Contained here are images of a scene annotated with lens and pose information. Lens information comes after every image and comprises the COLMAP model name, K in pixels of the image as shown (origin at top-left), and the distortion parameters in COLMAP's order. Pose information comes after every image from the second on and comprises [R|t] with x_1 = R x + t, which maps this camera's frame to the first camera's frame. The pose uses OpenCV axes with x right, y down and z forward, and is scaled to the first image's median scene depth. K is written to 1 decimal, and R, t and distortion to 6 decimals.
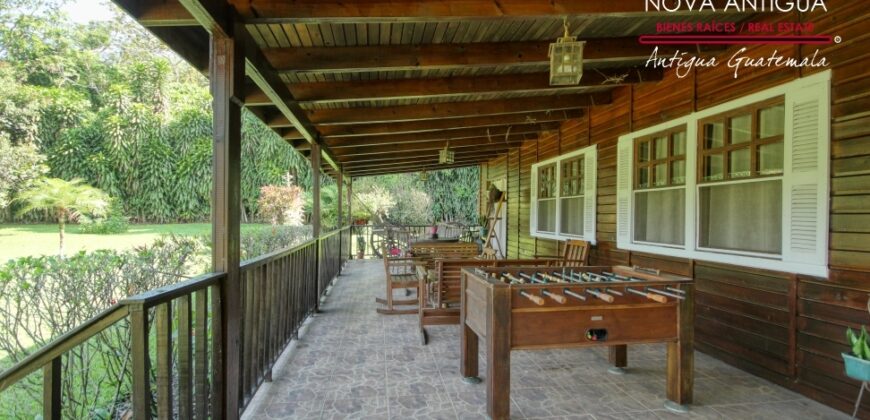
lens RADIAL K [[400.0, 0, 440.3], [0, 400.0, 214.9], [0, 0, 1]] dist [0.004124, -0.005947]
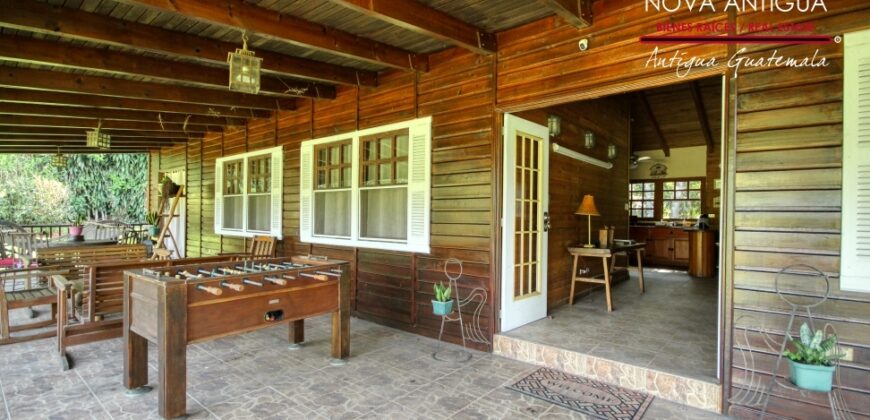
lens RADIAL K [[400.0, 0, 436.9], [0, 400.0, 216.2], [0, 0, 1]] dist [0.004124, -0.005947]
pose [[0.750422, -0.005343, 0.660937, -0.013157], [-0.001934, 0.999945, 0.010280, 0.000045], [-0.660956, -0.008993, 0.750371, -0.132711]]
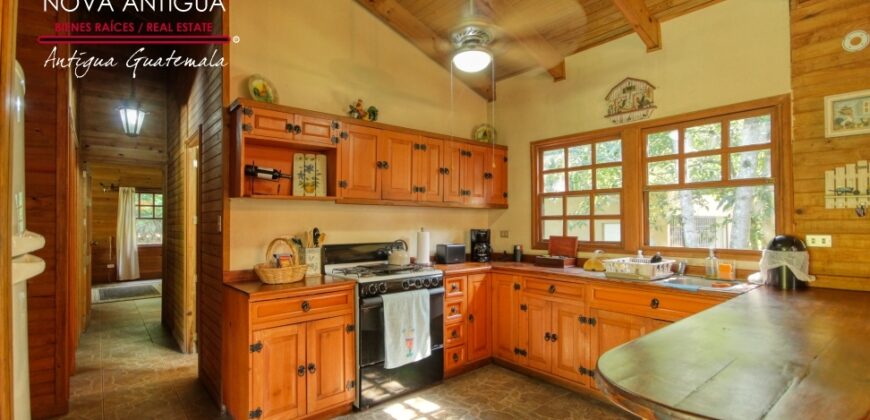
lens RADIAL K [[400.0, 0, 437.7], [0, 400.0, 213.9], [0, 0, 1]] dist [0.004124, -0.005947]
pose [[0.853974, -0.003780, 0.520301, 2.279176], [0.013573, 0.999795, -0.015014, -0.024667], [-0.520138, 0.019884, 0.853851, 0.430627]]
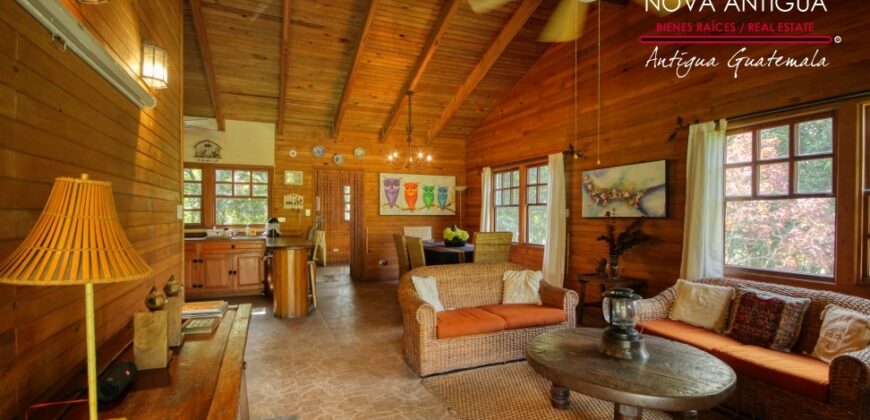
lens RADIAL K [[400.0, 0, 438.4], [0, 400.0, 214.4], [0, 0, 1]] dist [0.004124, -0.005947]
pose [[-0.264993, -0.007429, 0.964222, 1.042056], [-0.001327, 0.999972, 0.007340, -0.021501], [-0.964250, 0.000665, -0.264995, 0.454702]]
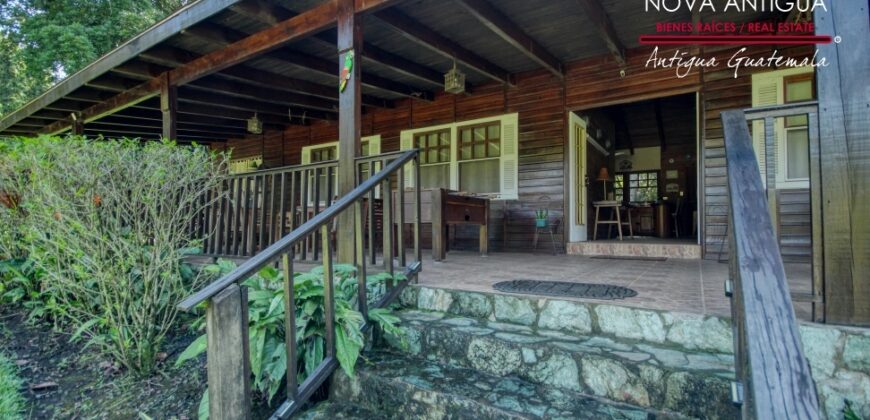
lens RADIAL K [[400.0, 0, 438.7], [0, 400.0, 217.0], [0, 0, 1]] dist [0.004124, -0.005947]
pose [[0.659659, 0.009523, 0.751505, -0.939687], [0.005091, 0.999840, -0.017139, 0.248734], [-0.751548, 0.015132, 0.659505, -0.180782]]
